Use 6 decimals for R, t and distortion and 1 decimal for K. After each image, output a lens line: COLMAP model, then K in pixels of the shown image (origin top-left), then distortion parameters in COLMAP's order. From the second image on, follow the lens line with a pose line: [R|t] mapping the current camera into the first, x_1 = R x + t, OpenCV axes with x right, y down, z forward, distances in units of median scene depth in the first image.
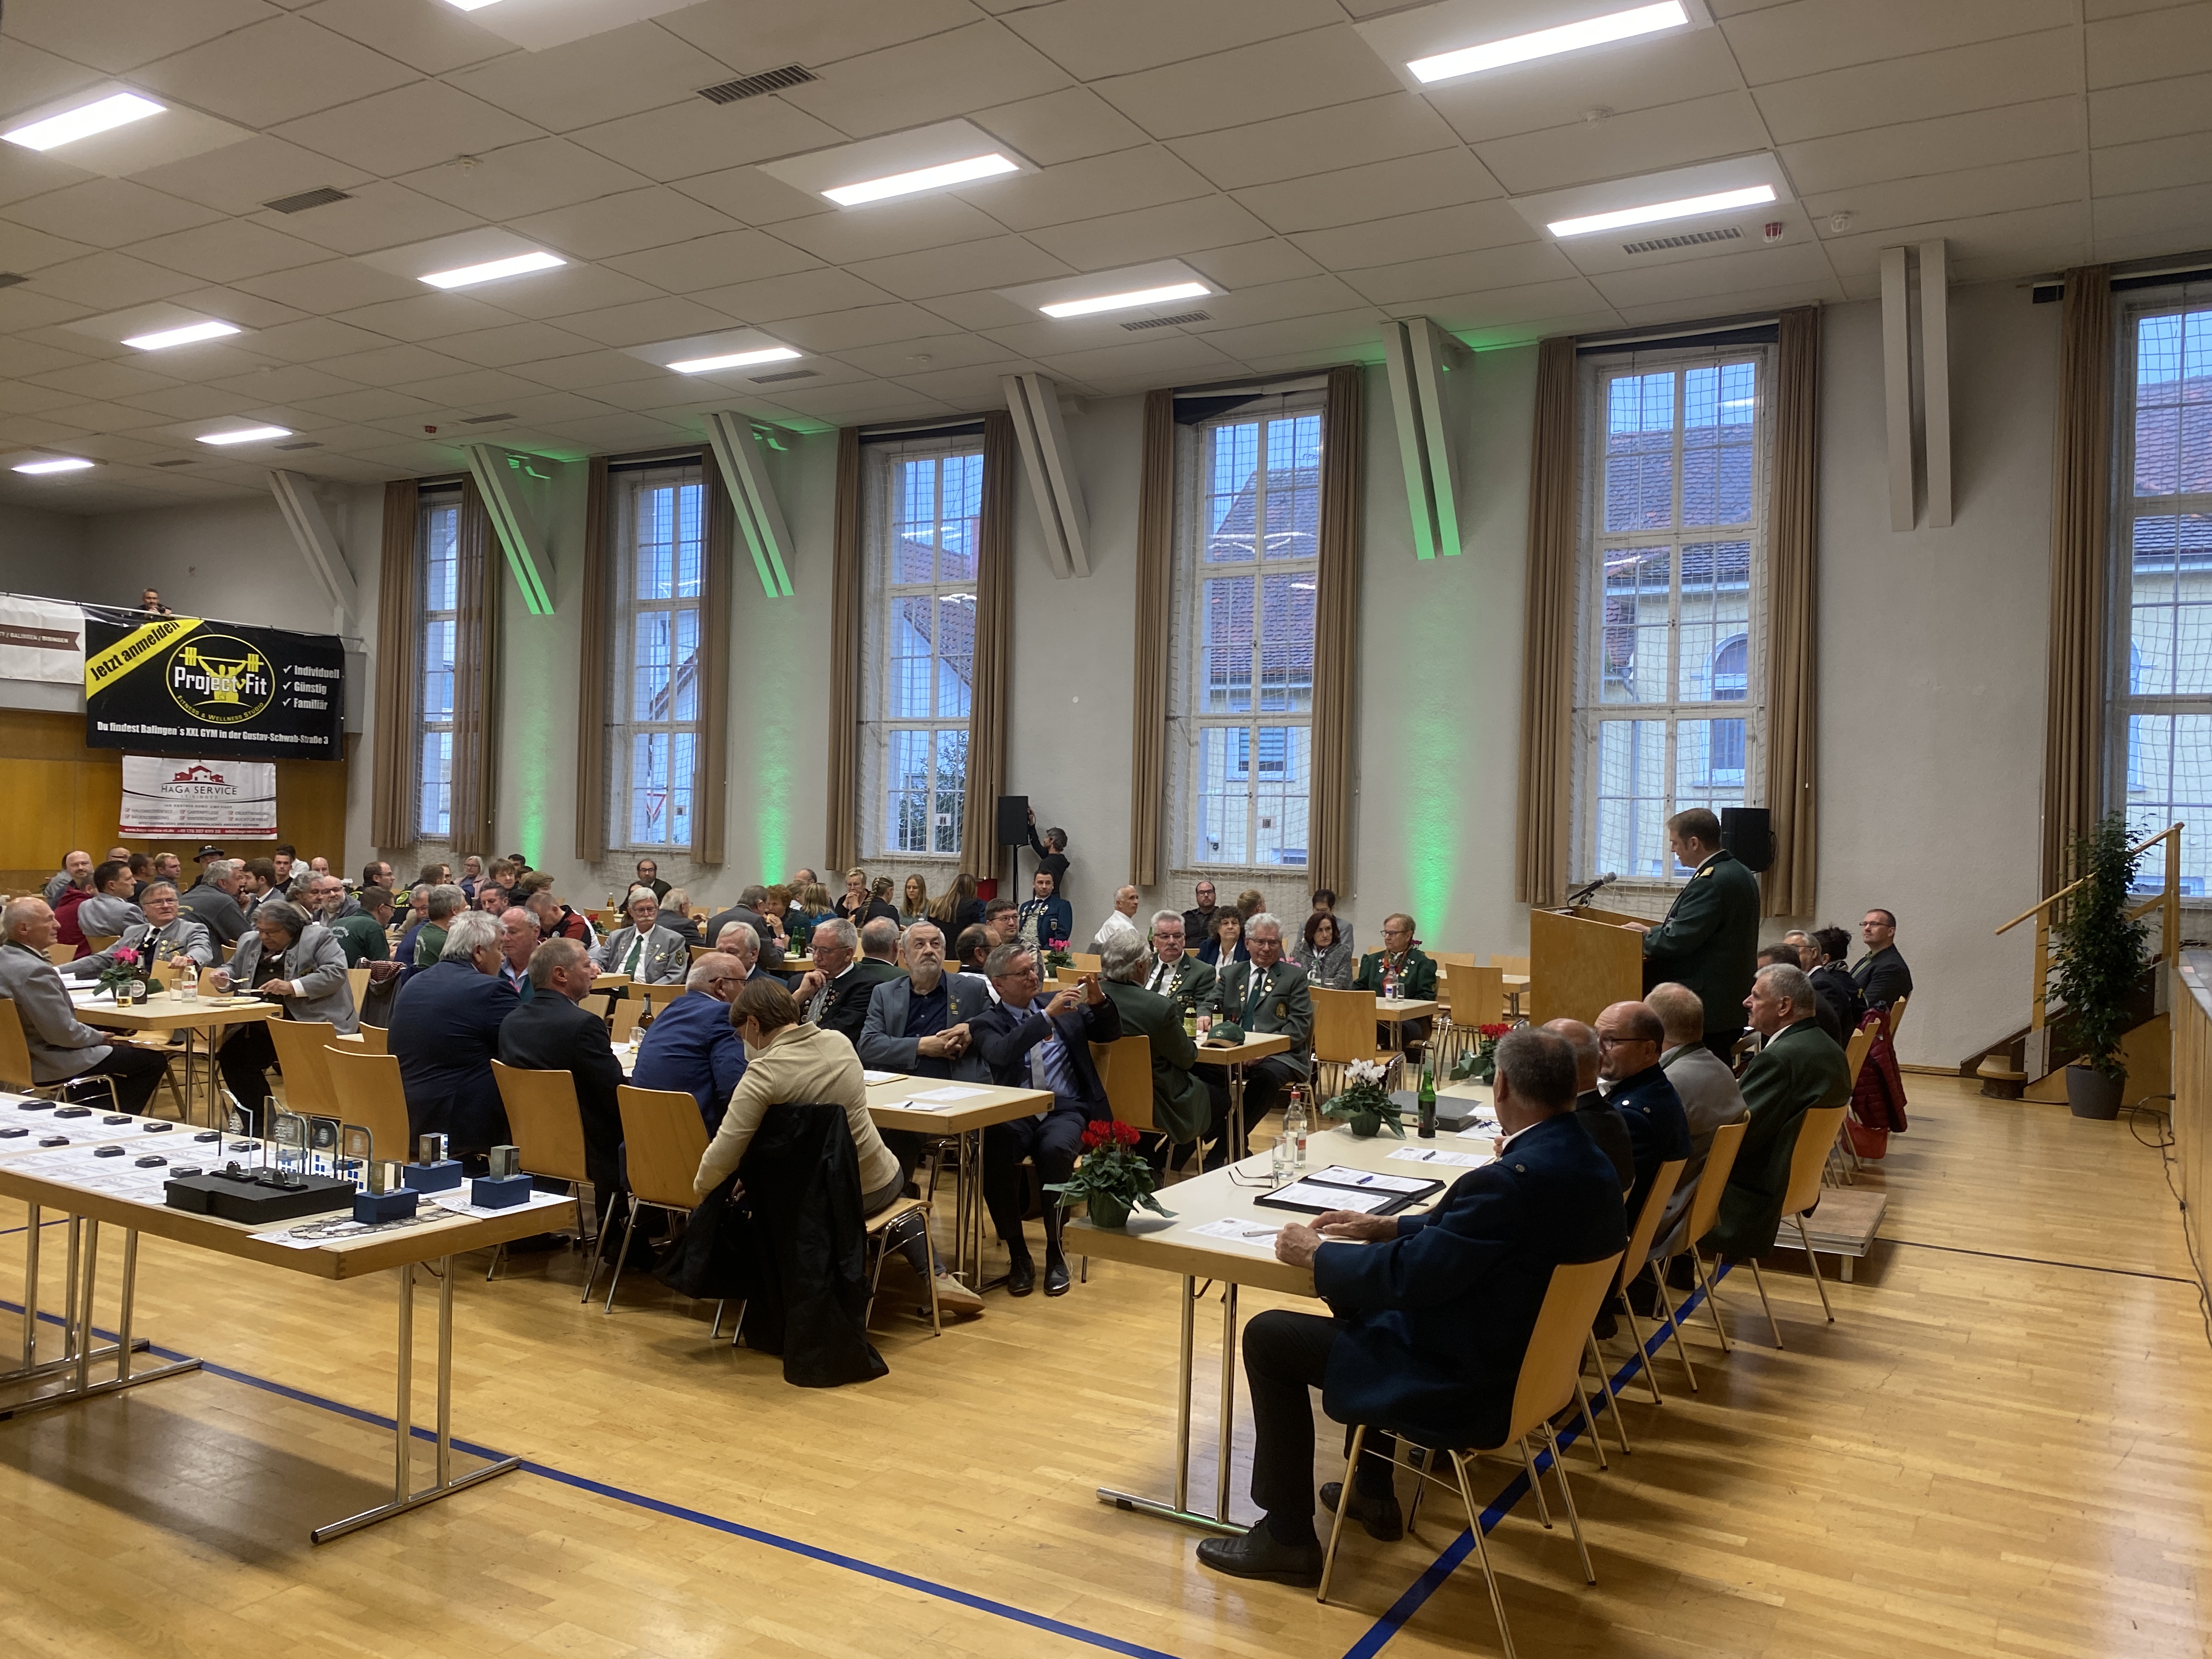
lens RADIAL K [[1691.9, 0, 1102.8], [0, 1691.9, 824.1], [0, 0, 1]] dist [0.004025, -0.024600]
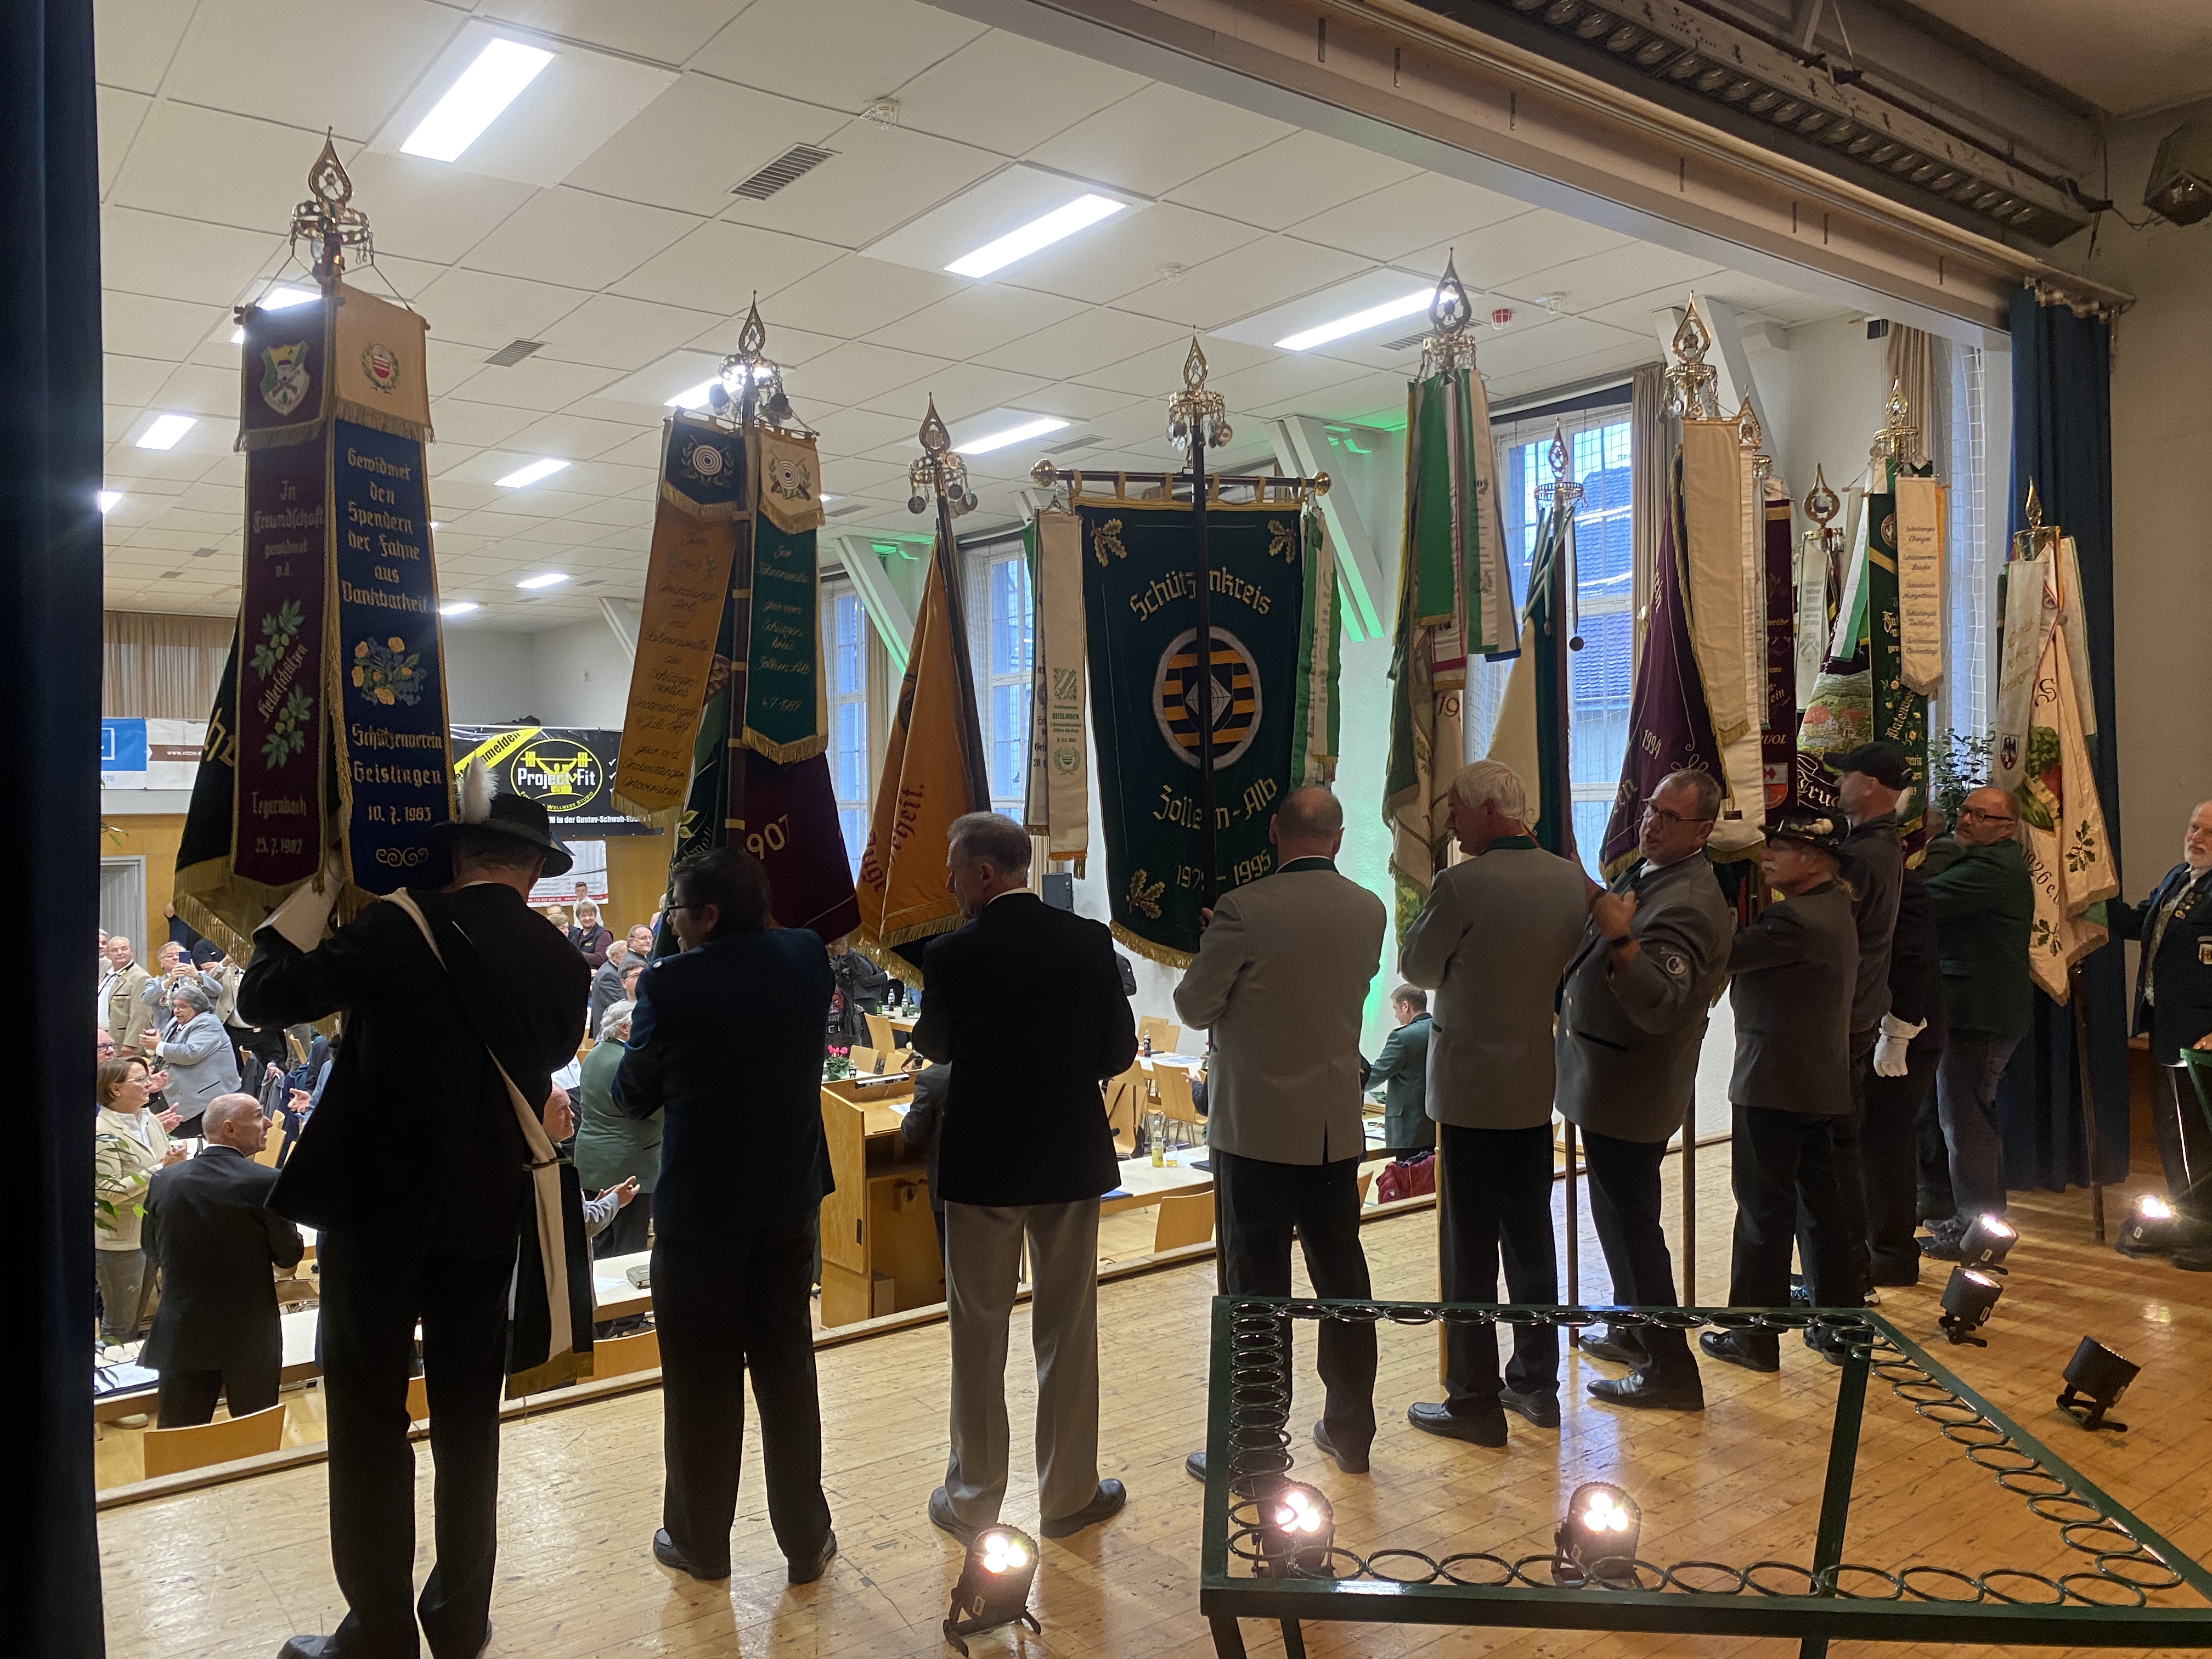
lens RADIAL K [[1691.9, 0, 1125.8], [0, 1691.9, 824.6], [0, 0, 1]] dist [0.004025, -0.024600]
pose [[0.934663, -0.033926, -0.353913, 0.296349], [0.037225, 0.999304, 0.002516, -0.037453], [0.353581, -0.015526, 0.935275, -0.002969]]
